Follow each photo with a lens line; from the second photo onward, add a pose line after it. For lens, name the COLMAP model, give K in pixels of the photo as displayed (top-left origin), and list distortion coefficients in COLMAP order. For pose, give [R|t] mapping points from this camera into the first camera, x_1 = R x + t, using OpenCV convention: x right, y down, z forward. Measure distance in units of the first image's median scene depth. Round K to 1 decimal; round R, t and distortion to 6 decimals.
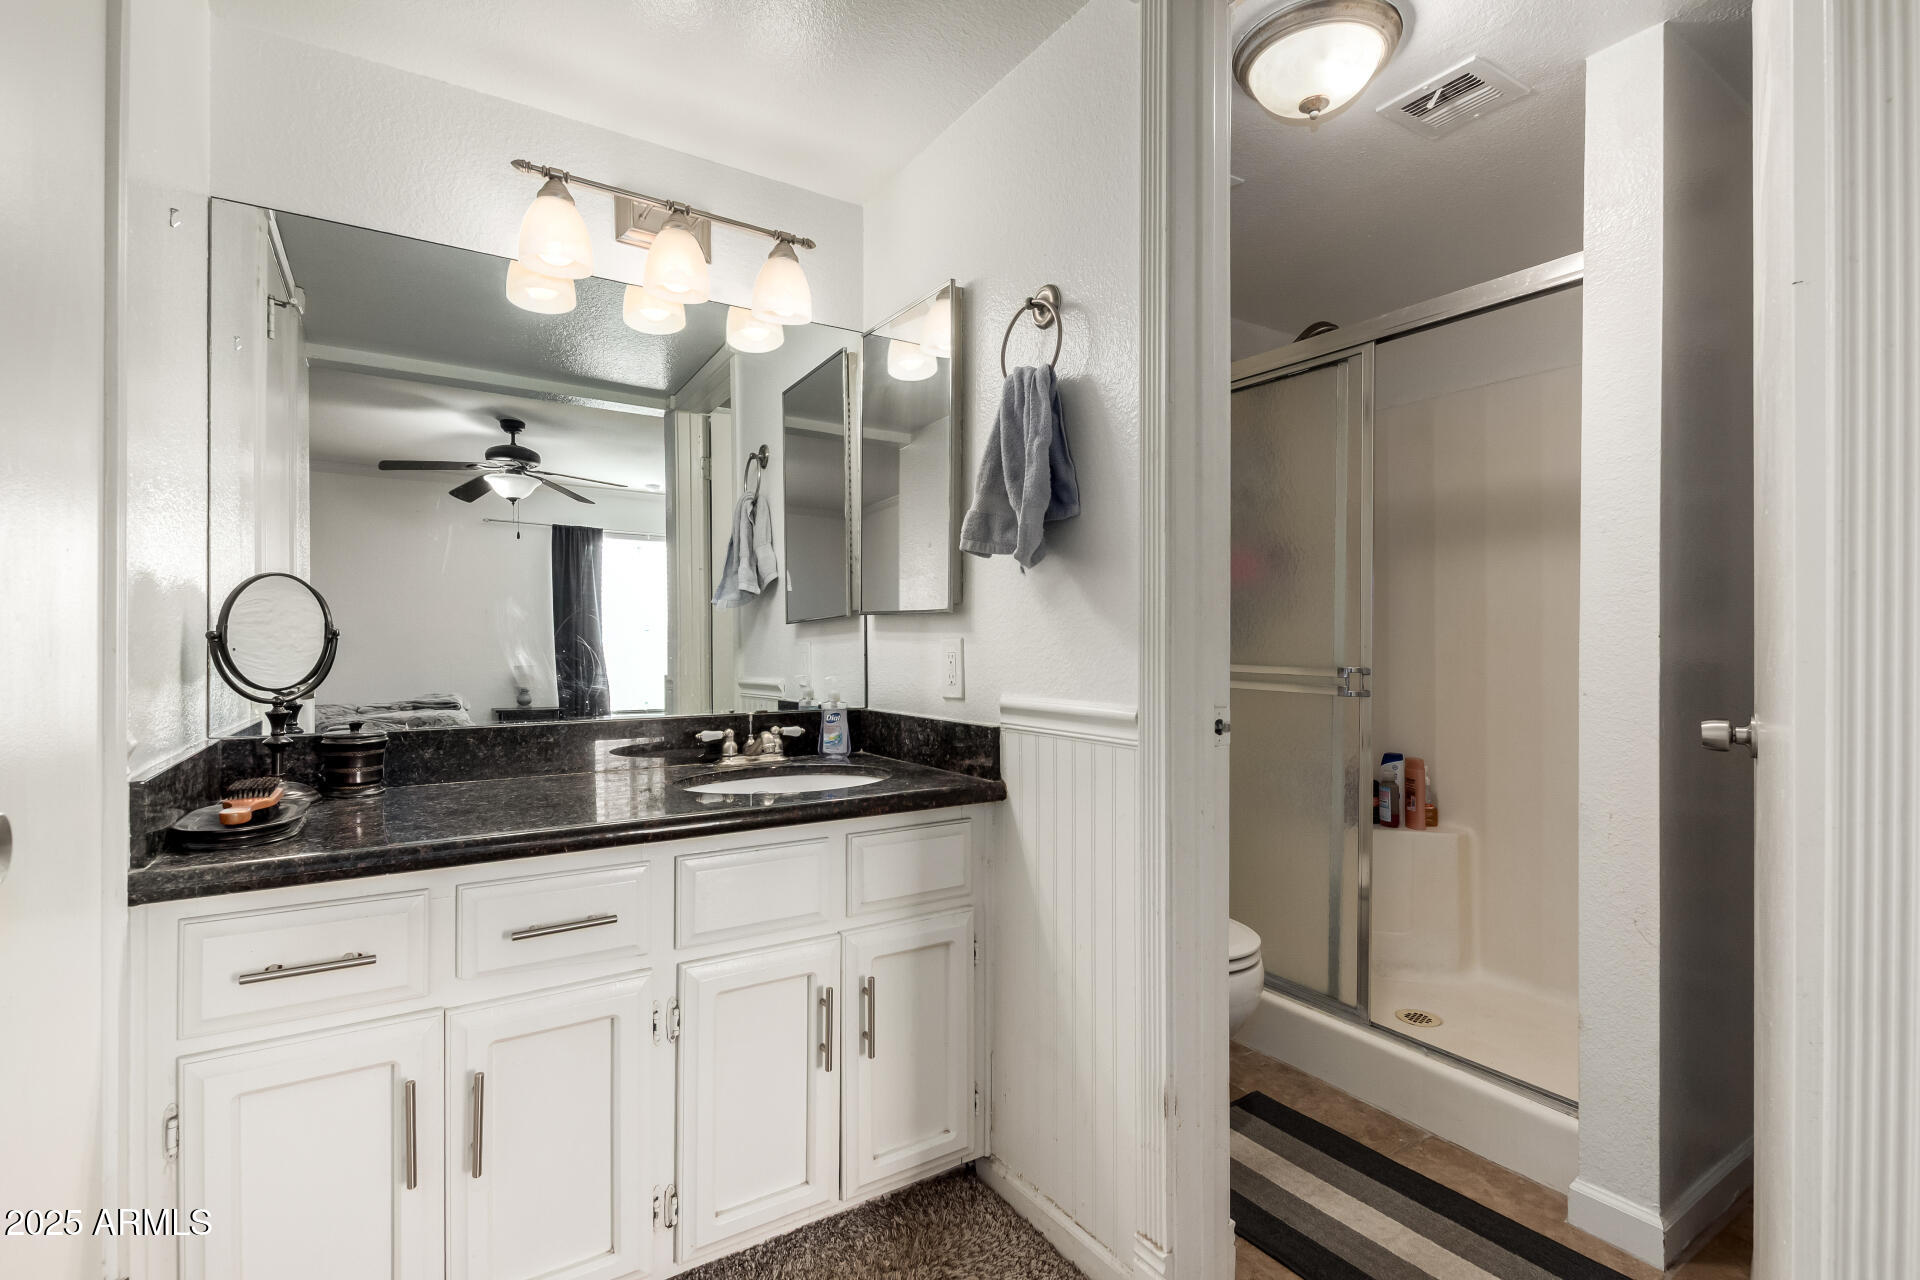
lens RADIAL K [[879.6, 0, 969.5], [0, 879.6, 653.8], [0, 0, 1]] dist [0.006568, -0.003208]
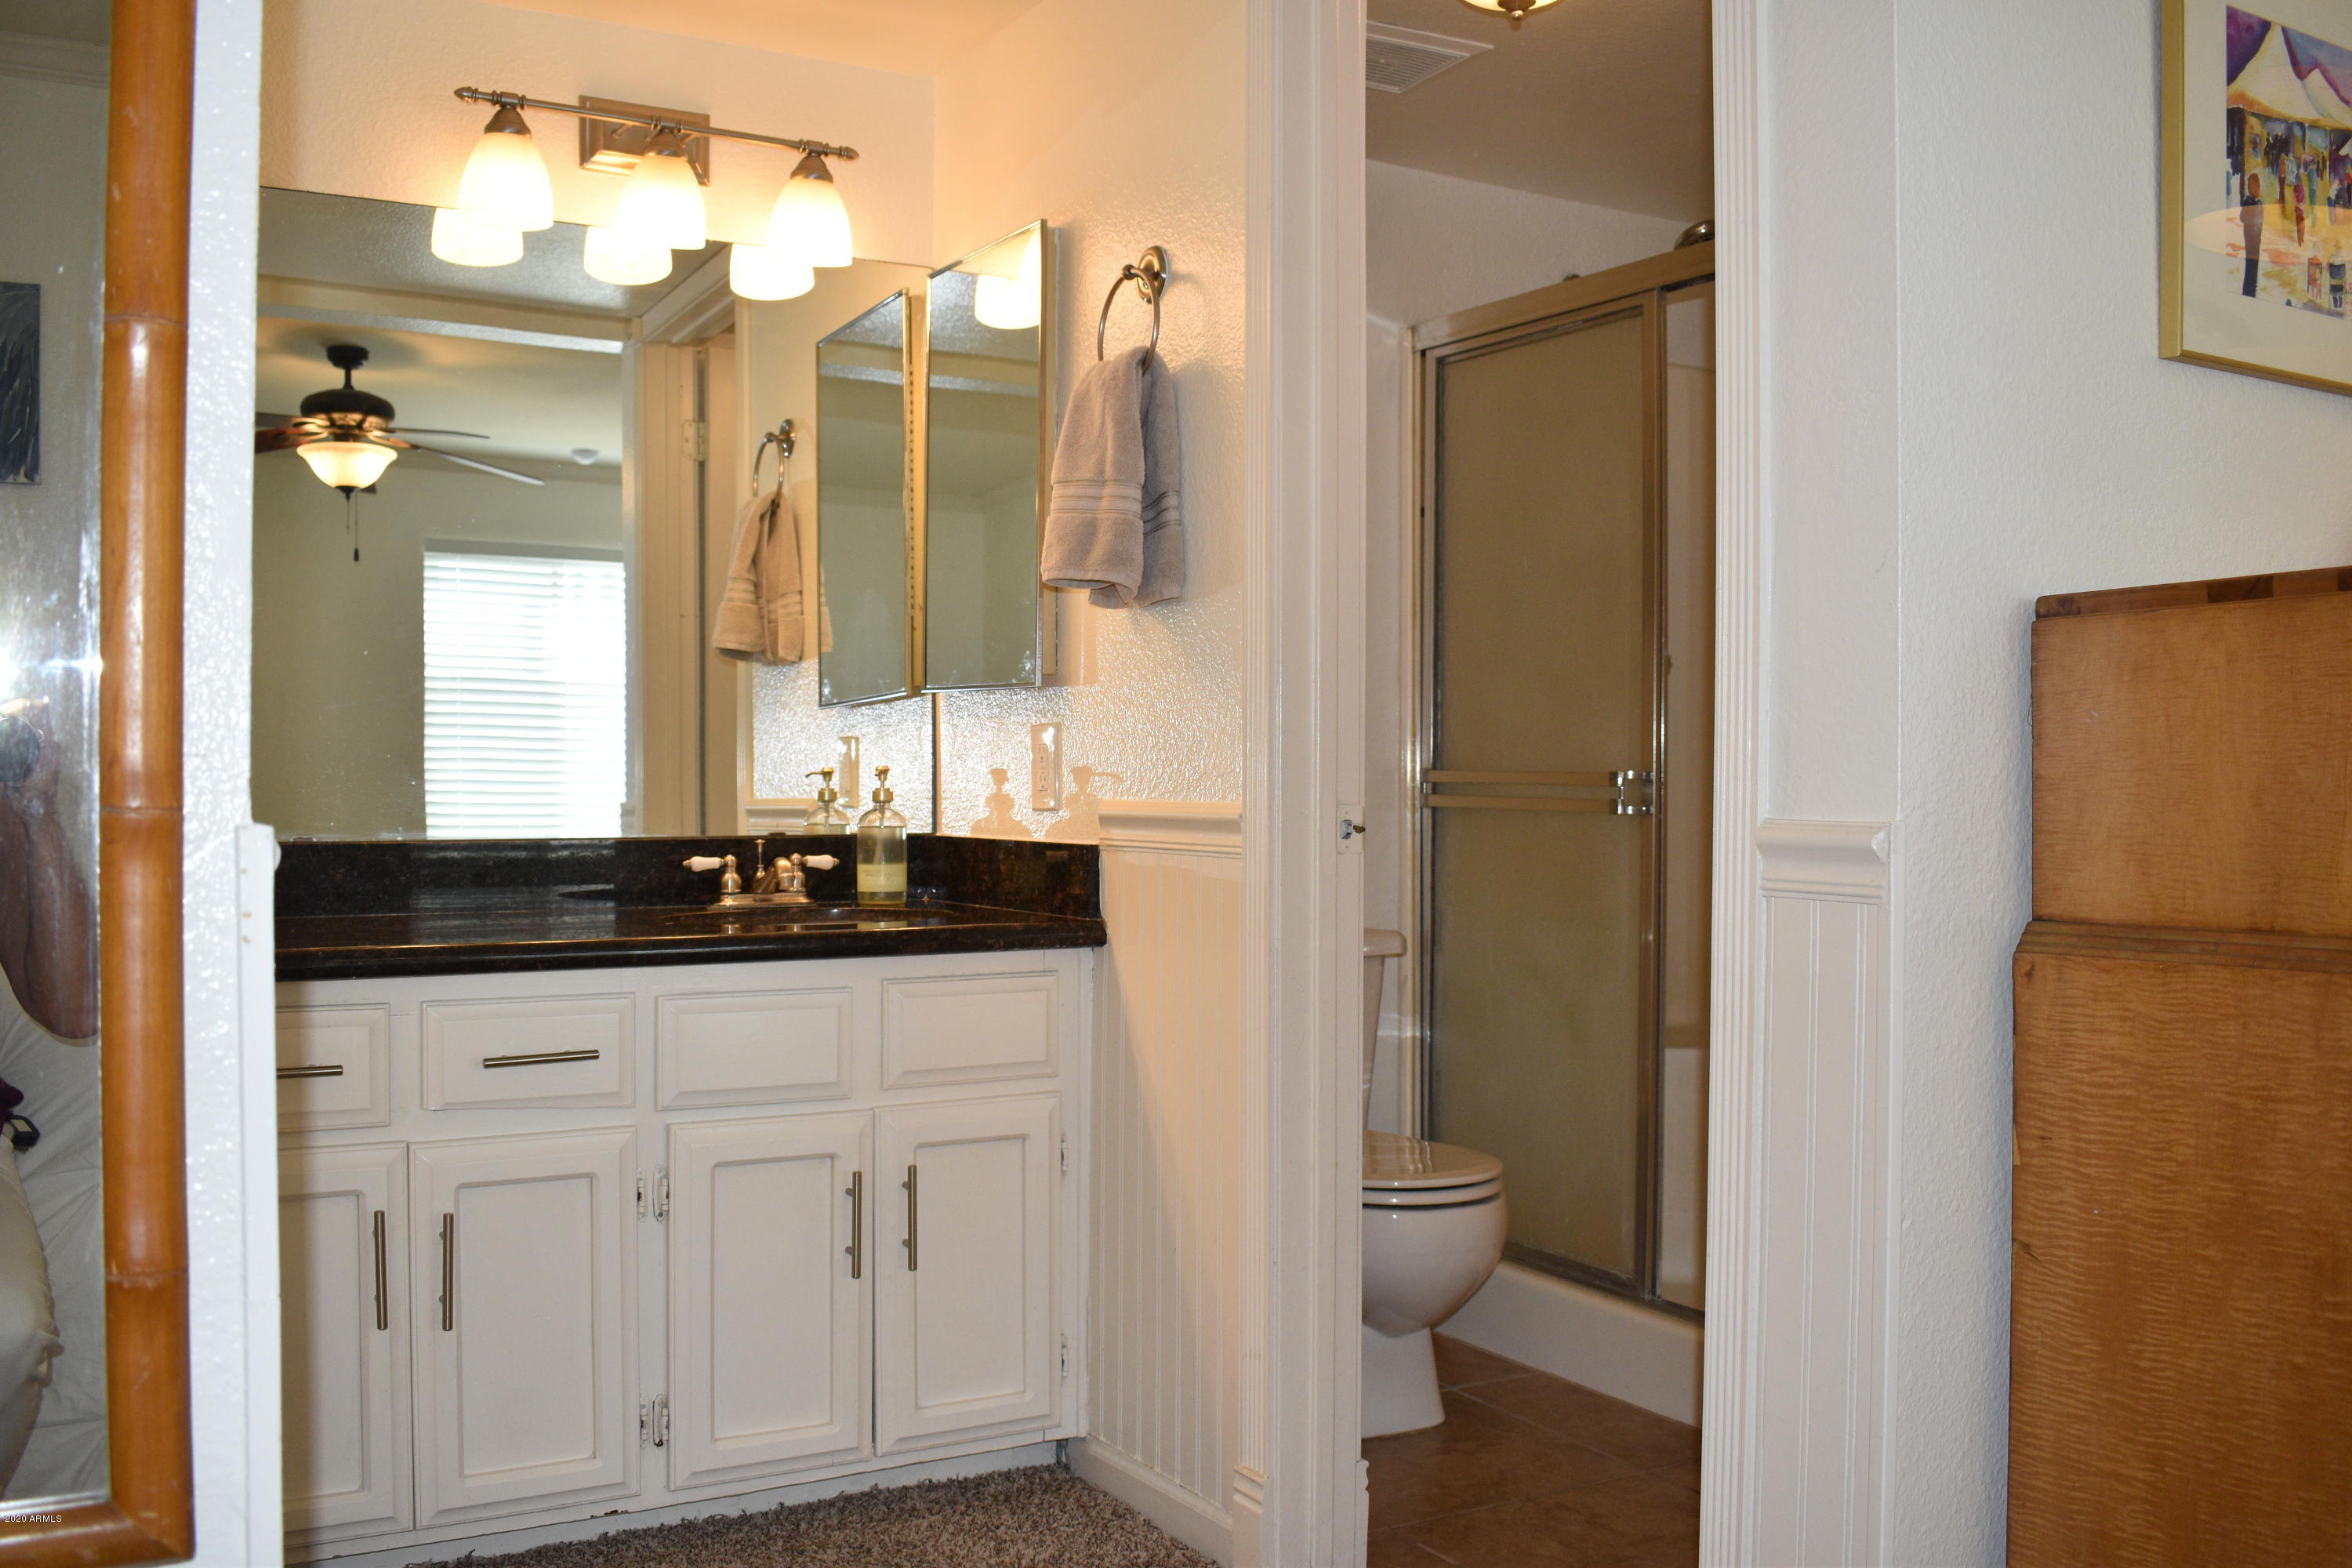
lens RADIAL K [[2065.0, 0, 1173.3], [0, 2065.0, 773.1], [0, 0, 1]] dist [-0.065906, 0.014531]
pose [[0.998487, 0.000259, -0.054994, 0.167818], [-0.000854, 0.999941, -0.010796, 0.038774], [0.054988, 0.010826, 0.998428, -0.611836]]
